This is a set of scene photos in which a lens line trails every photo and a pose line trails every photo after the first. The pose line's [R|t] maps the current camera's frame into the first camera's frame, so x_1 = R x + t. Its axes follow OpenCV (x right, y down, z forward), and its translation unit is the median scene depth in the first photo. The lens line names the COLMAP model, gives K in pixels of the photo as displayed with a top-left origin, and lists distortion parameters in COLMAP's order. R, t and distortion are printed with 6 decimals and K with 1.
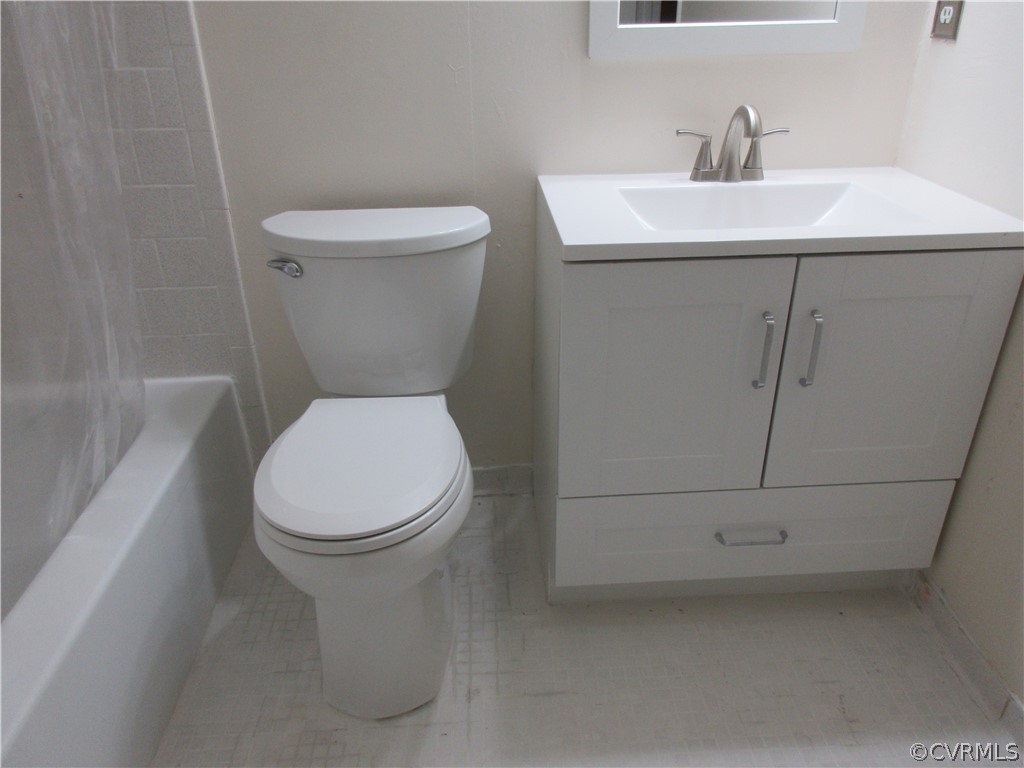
lens RADIAL K [[763.0, 0, 512.0], [0, 763.0, 384.0], [0, 0, 1]] dist [-0.002625, 0.001795]
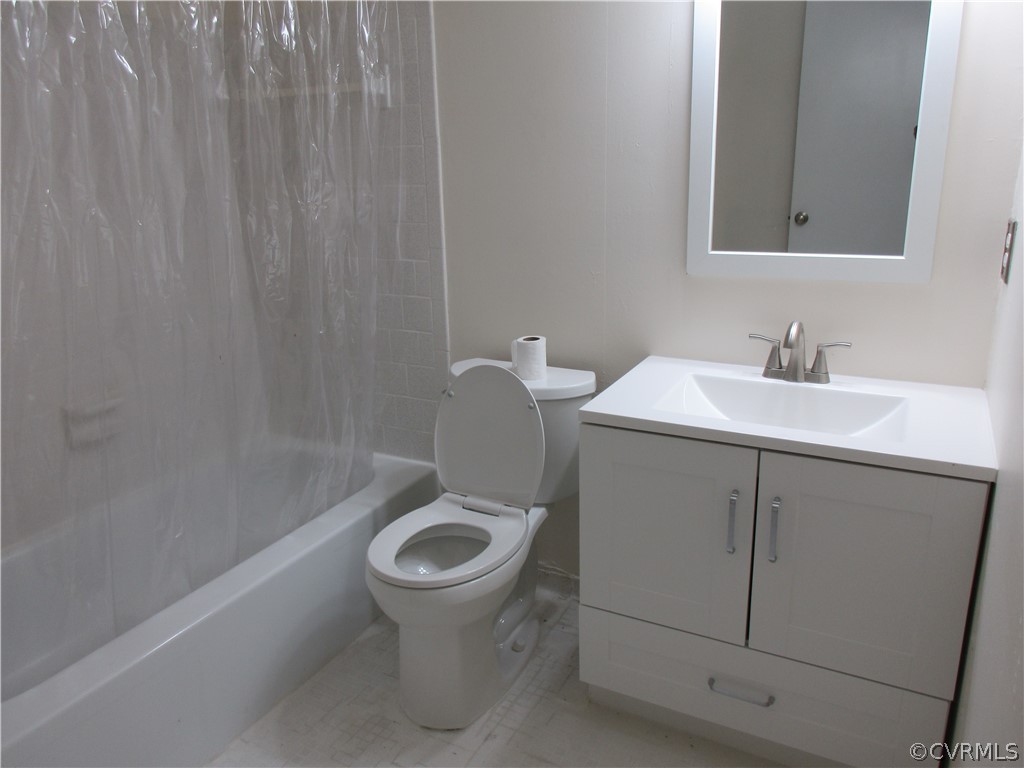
lens RADIAL K [[773.4, 0, 512.0], [0, 773.4, 384.0], [0, 0, 1]] dist [0.015761, -0.009573]
pose [[0.851421, 0.142046, -0.504881, 0.535246], [-0.225956, 0.968055, -0.108690, -0.036934], [0.473313, 0.206622, 0.856319, -0.224007]]
